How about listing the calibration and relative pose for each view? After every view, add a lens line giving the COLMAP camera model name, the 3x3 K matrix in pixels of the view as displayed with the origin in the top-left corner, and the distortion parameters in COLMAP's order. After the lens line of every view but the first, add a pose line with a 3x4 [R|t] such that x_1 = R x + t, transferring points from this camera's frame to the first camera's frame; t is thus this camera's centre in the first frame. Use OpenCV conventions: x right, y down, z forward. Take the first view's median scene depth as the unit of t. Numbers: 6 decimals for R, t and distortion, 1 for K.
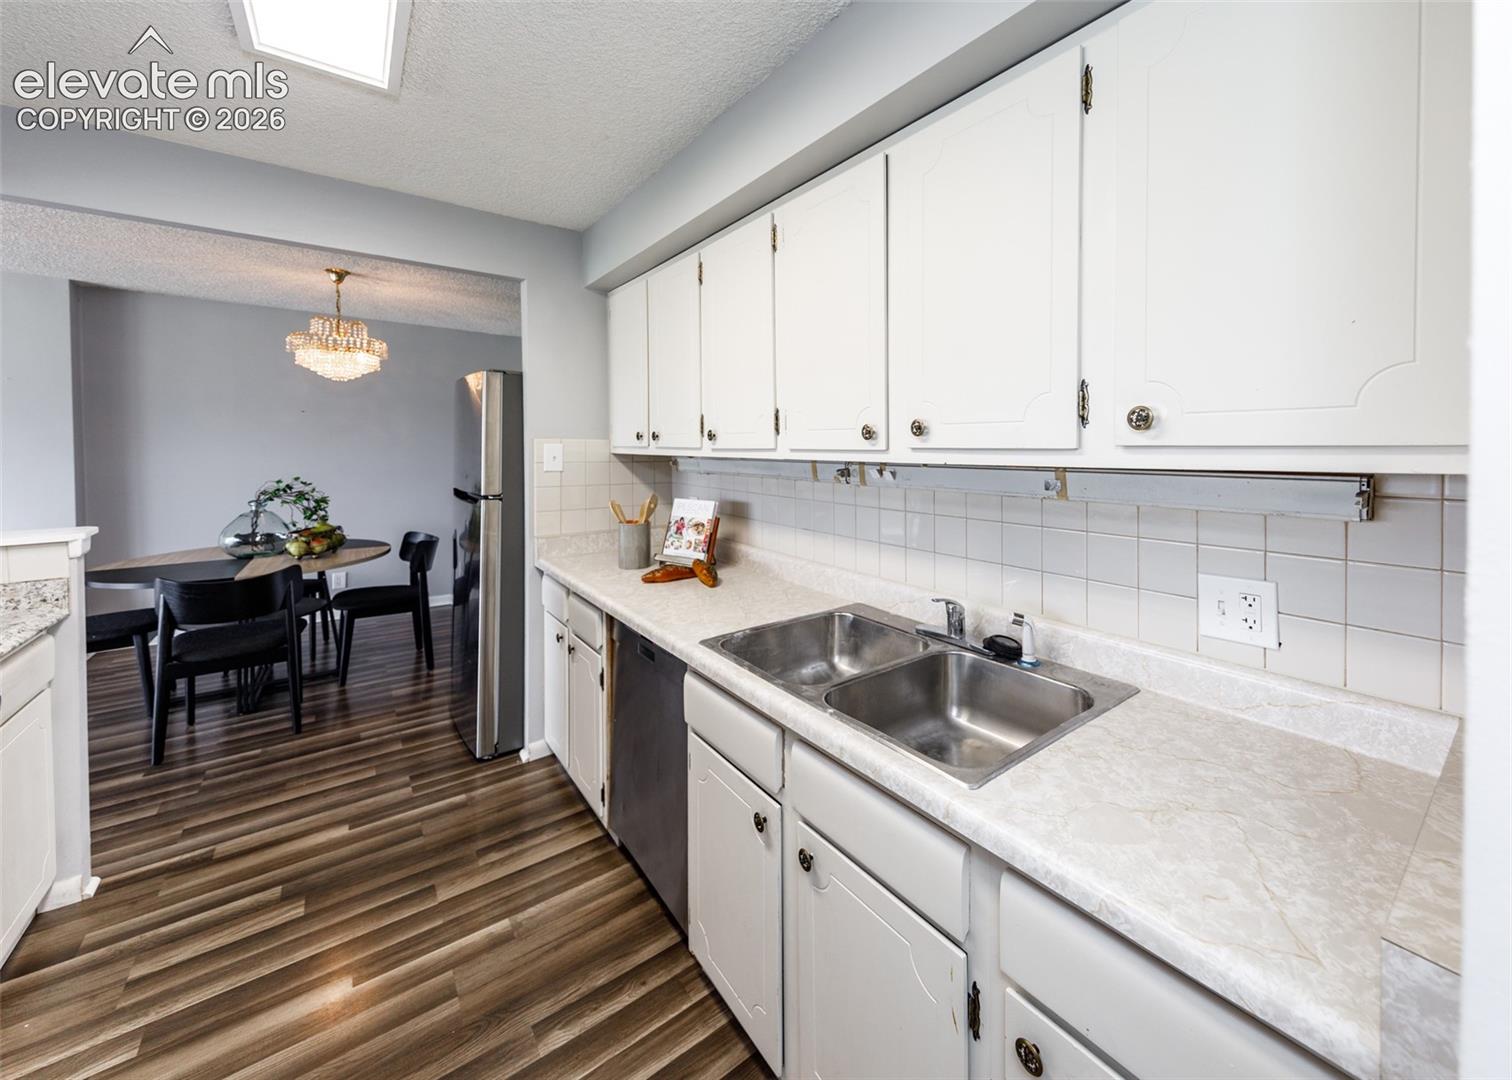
lens RADIAL K [[576.1, 0, 813.0], [0, 576.1, 460.6], [0, 0, 1]] dist [0.014472, -0.003115]
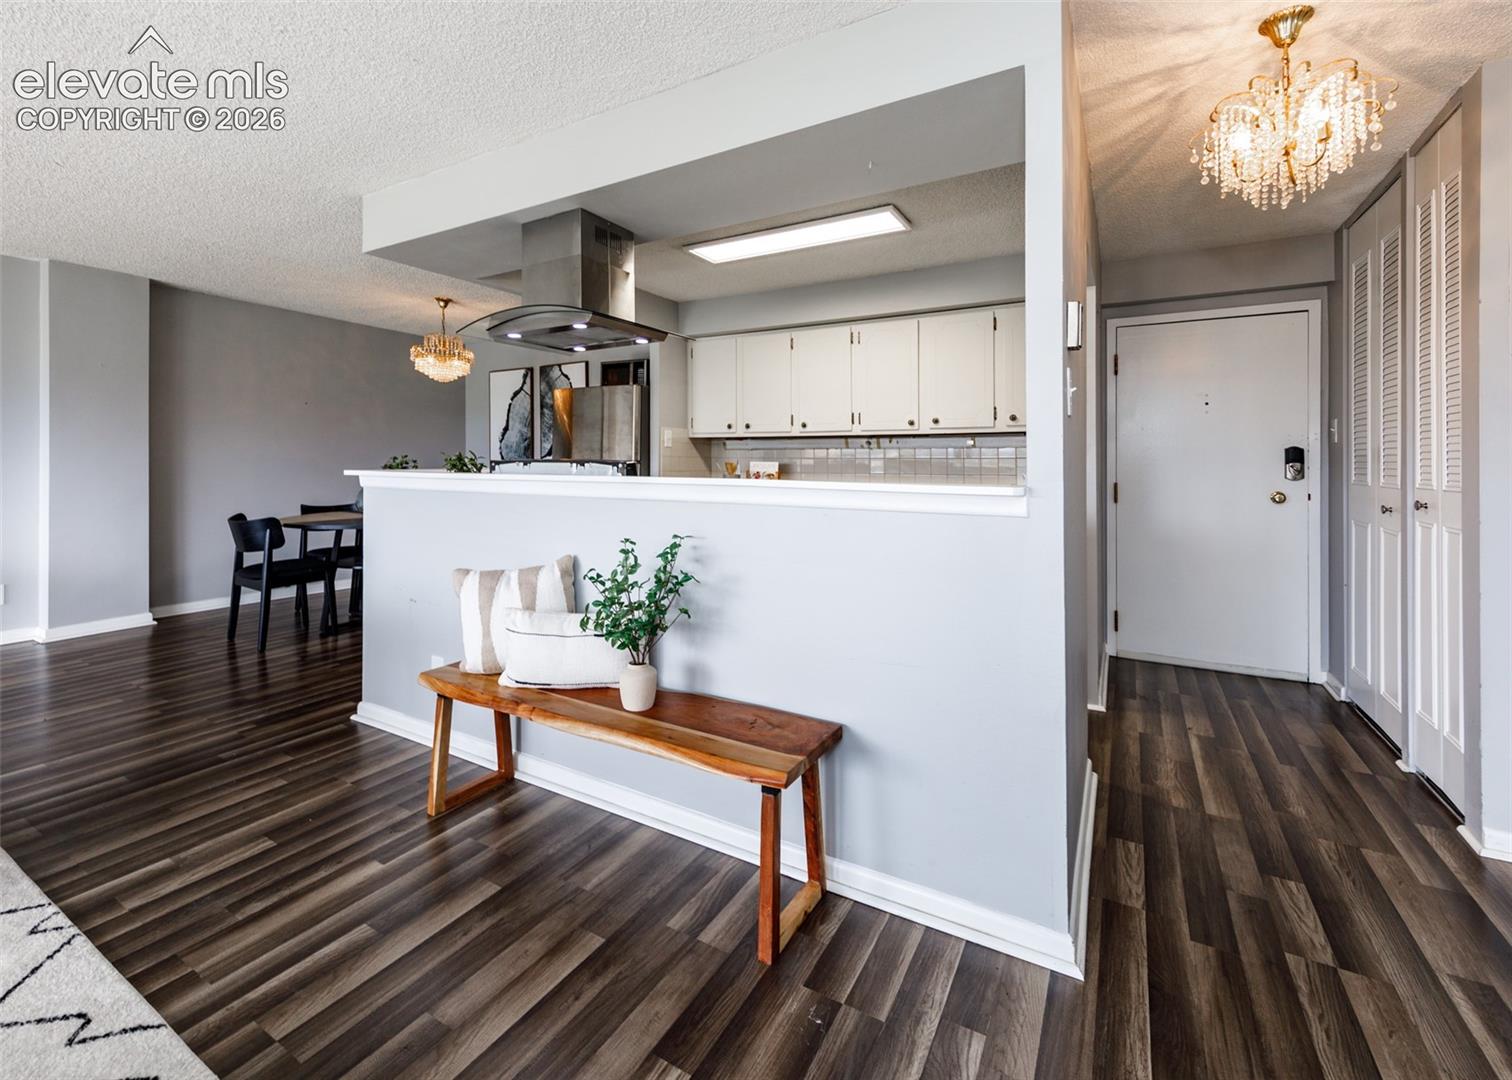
lens RADIAL K [[632.8, 0, 776.0], [0, 632.8, 468.9], [0, 0, 1]] dist [0.003469, 0.000617]
pose [[0.927672, -0.009642, 0.373272, -1.047557], [0.011133, 0.999936, -0.001838, 0.107924], [-0.373231, 0.005861, 0.927720, -0.974579]]
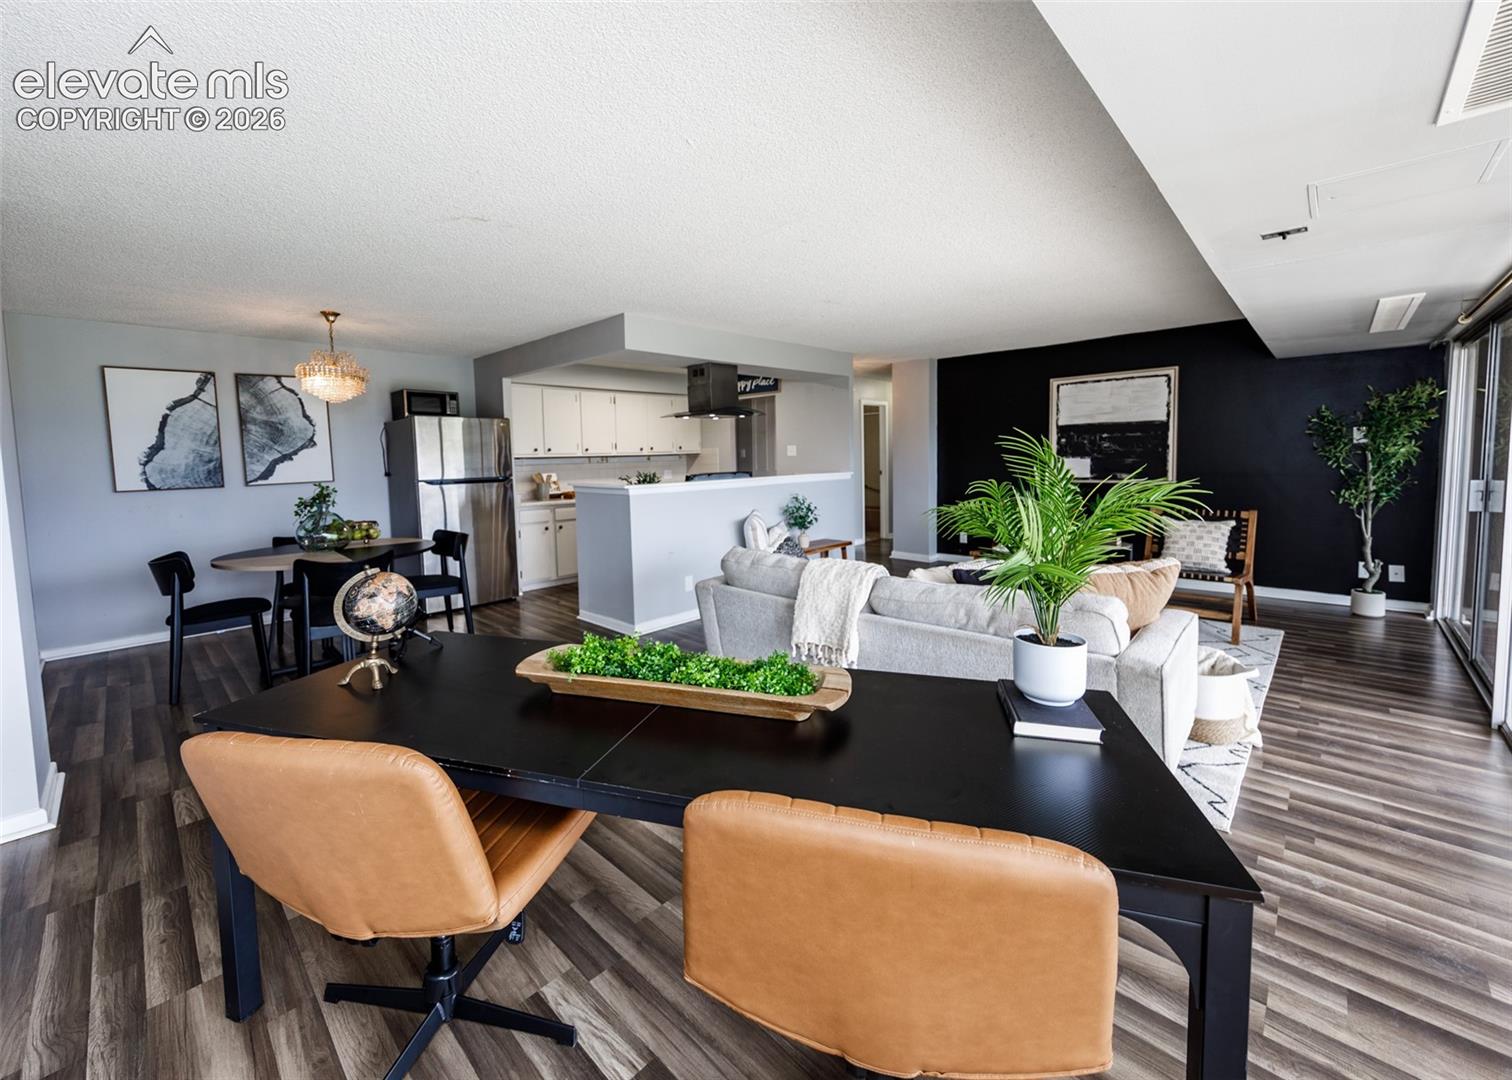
lens RADIAL K [[604.6, 0, 749.6], [0, 604.6, 493.1], [0, 0, 1]] dist [-0.002437, 0.000290]
pose [[-0.112857, -0.067510, 0.991315, -3.544345], [0.042690, 0.996438, 0.072719, -0.006650], [-0.992694, 0.050526, -0.109573, 0.447315]]
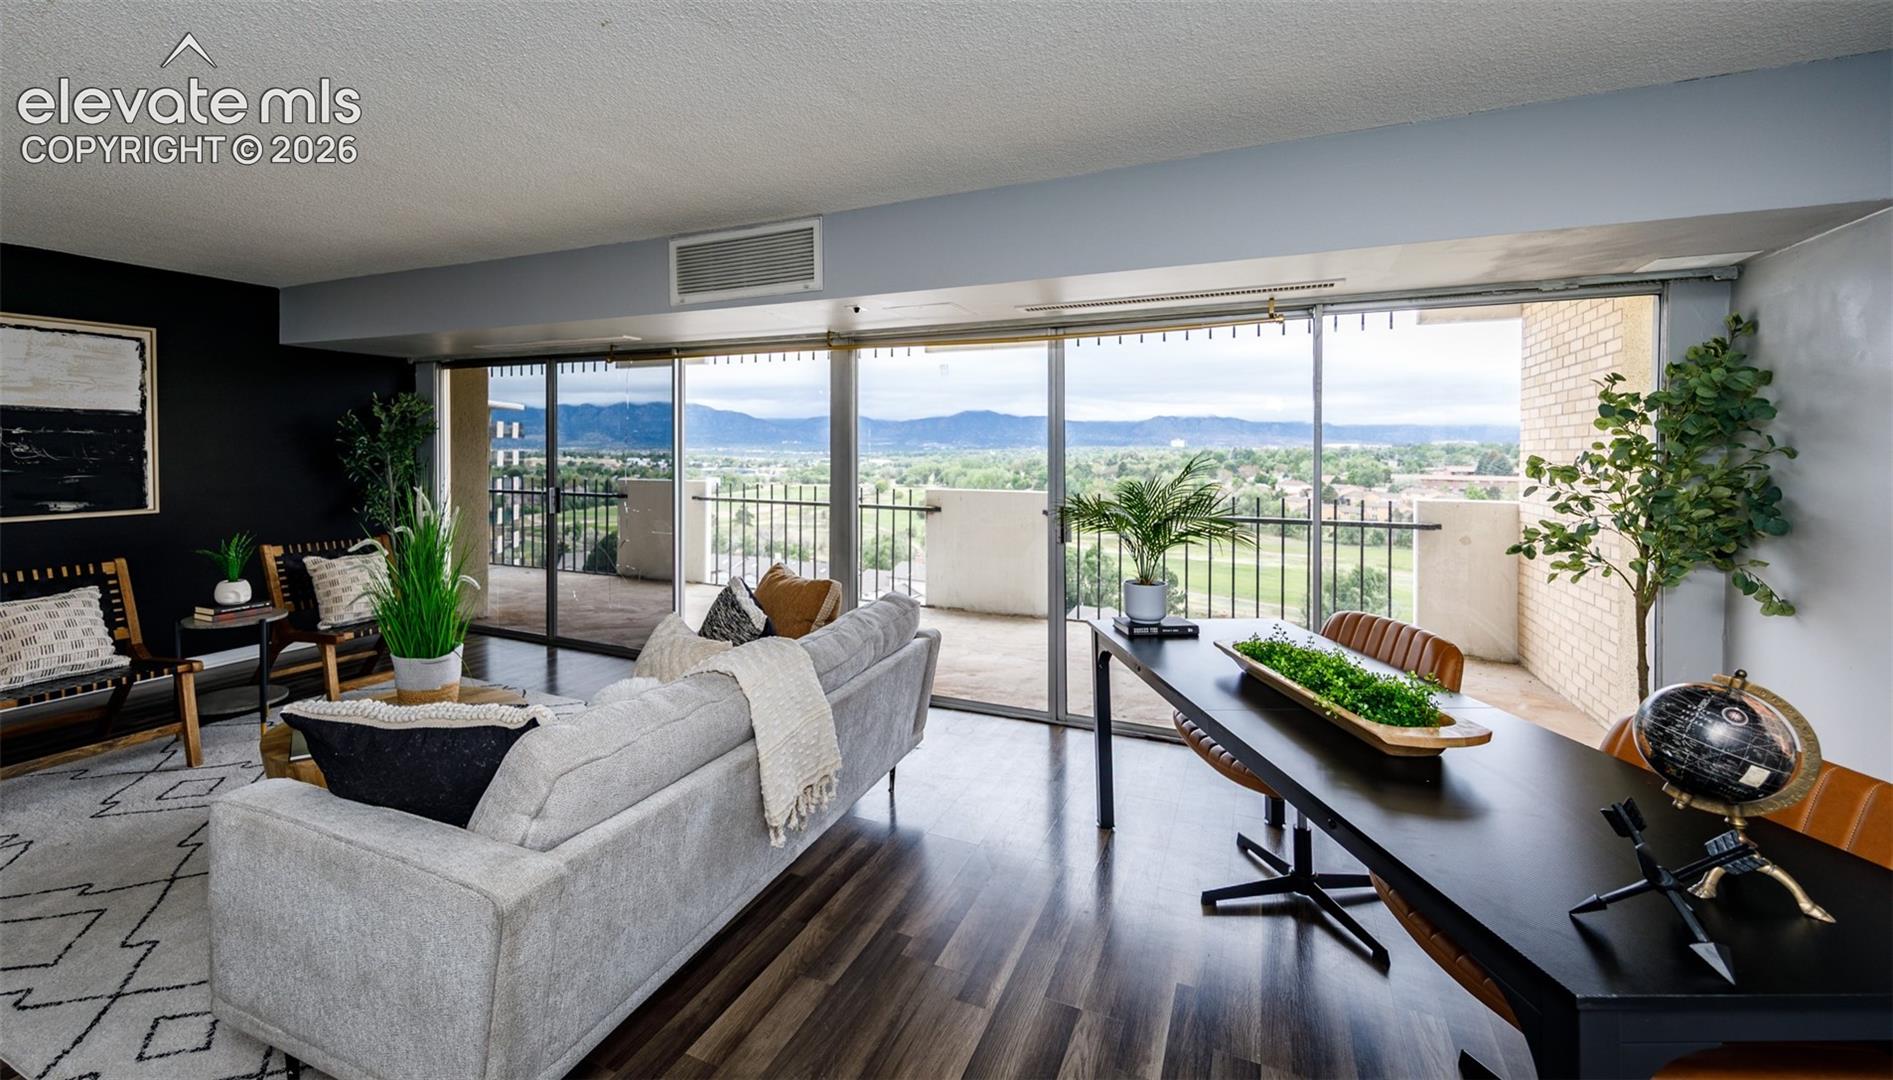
lens RADIAL K [[798.1, 0, 875.4], [0, 798.1, 459.0], [0, 0, 1]] dist [0.001798, -0.000142]
pose [[-0.911206, -0.007669, -0.411880, -1.979038], [-0.022618, 0.999250, 0.031434, -0.040220], [0.411330, 0.037959, -0.910696, 1.096810]]
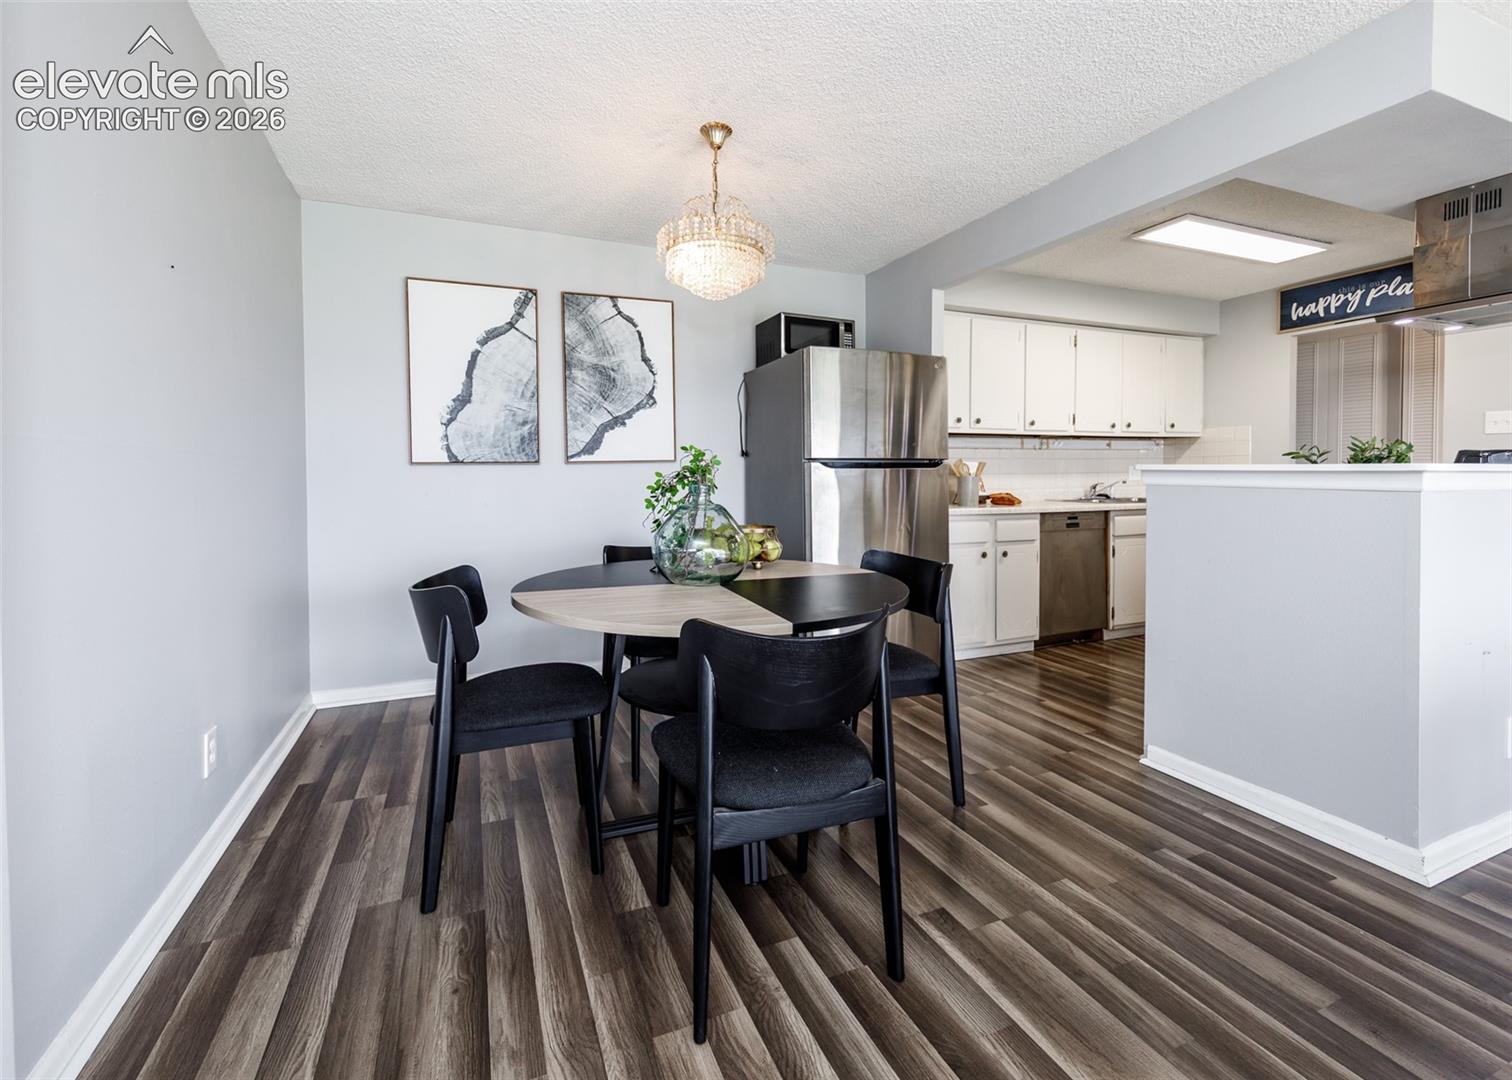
lens RADIAL K [[632.8, 0, 750.4], [0, 632.8, 481.1], [0, 0, 1]] dist [0.003469, 0.000617]
pose [[0.298804, -0.026587, 0.953944, -2.382099], [0.026026, 0.999467, 0.019704, 0.081779], [-0.953959, 0.018940, 0.299337, 1.211037]]
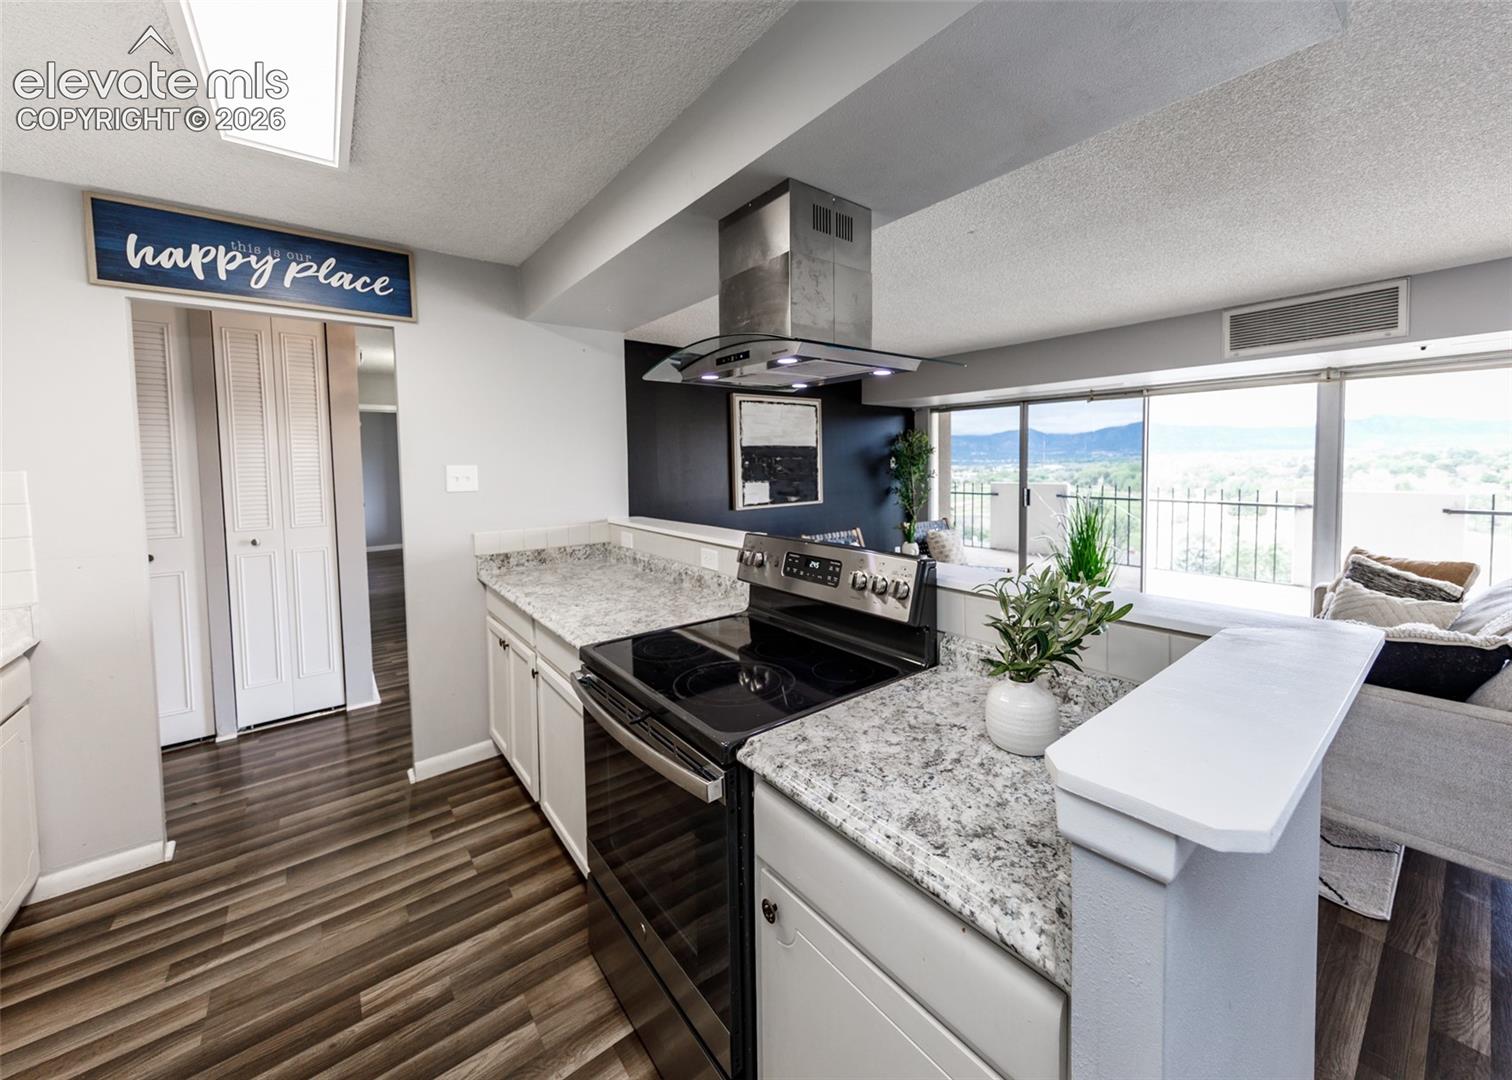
lens RADIAL K [[576.1, 0, 778.7], [0, 576.1, 489.1], [0, 0, 1]] dist [0.014472, -0.003115]
pose [[-0.999950, 0.005945, 0.008067, -0.934049], [0.006521, 0.997288, 0.073308, -0.054844], [-0.007609, 0.073357, -0.997277, 1.110095]]
